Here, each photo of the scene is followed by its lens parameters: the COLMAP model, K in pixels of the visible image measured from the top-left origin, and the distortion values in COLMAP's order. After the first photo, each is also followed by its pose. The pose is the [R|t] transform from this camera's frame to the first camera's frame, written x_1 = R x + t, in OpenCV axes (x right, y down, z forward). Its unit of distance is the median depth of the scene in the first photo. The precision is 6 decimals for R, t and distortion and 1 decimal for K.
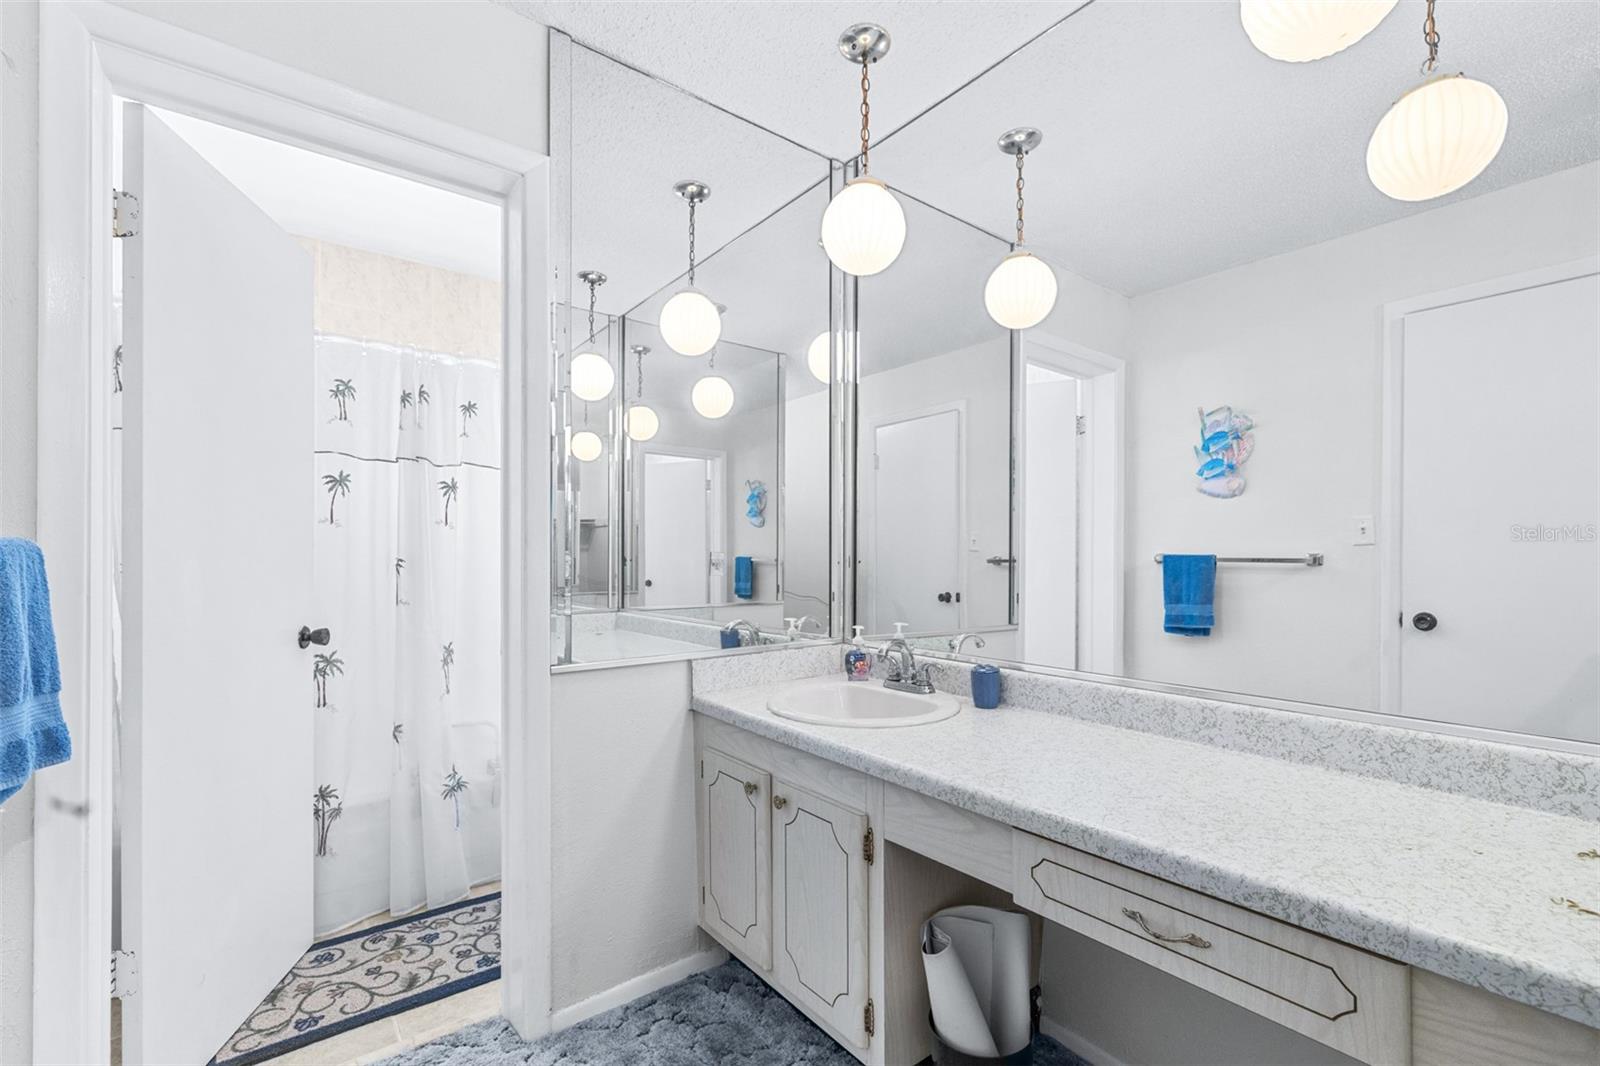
lens RADIAL K [[691.6, 0, 800.8], [0, 691.6, 555.9], [0, 0, 1]] dist [0.000728, -0.000287]
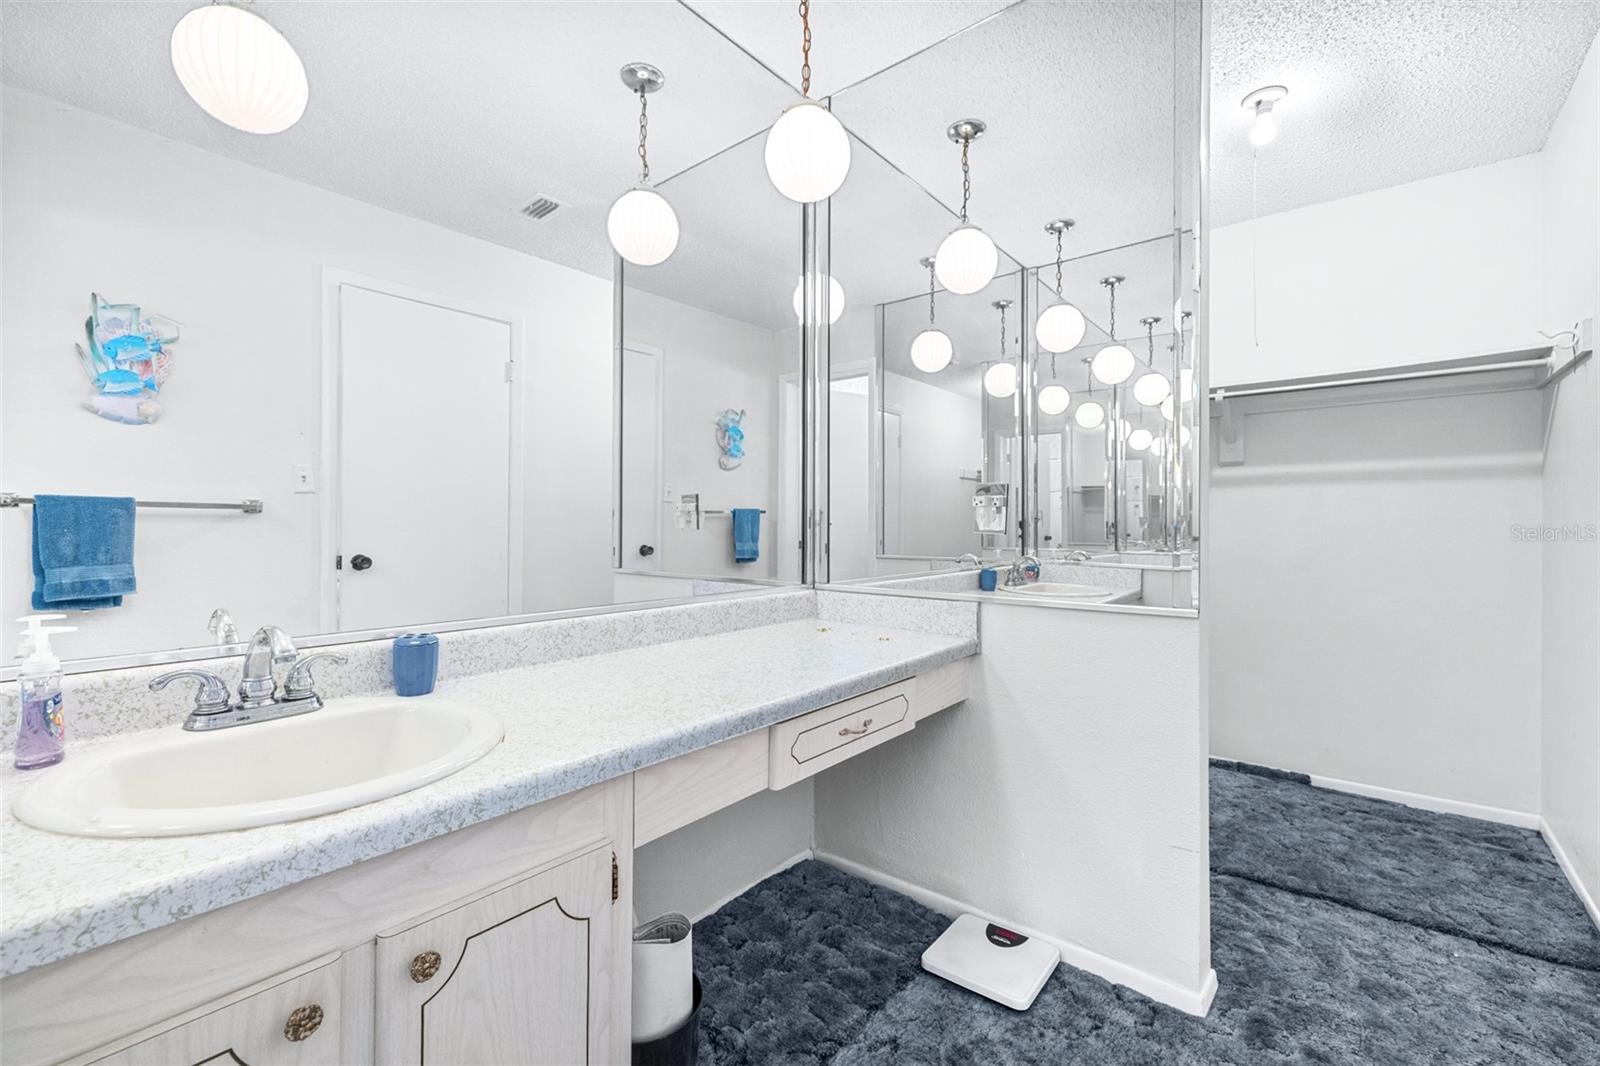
lens RADIAL K [[678.0, 0, 797.2], [0, 678.0, 530.5], [0, 0, 1]] dist [0.002873, 0.000189]
pose [[-0.212052, -0.008440, 0.977222, -0.342093], [-0.003865, 0.999962, 0.007798, 0.031548], [-0.977251, -0.002123, -0.212076, 0.534530]]
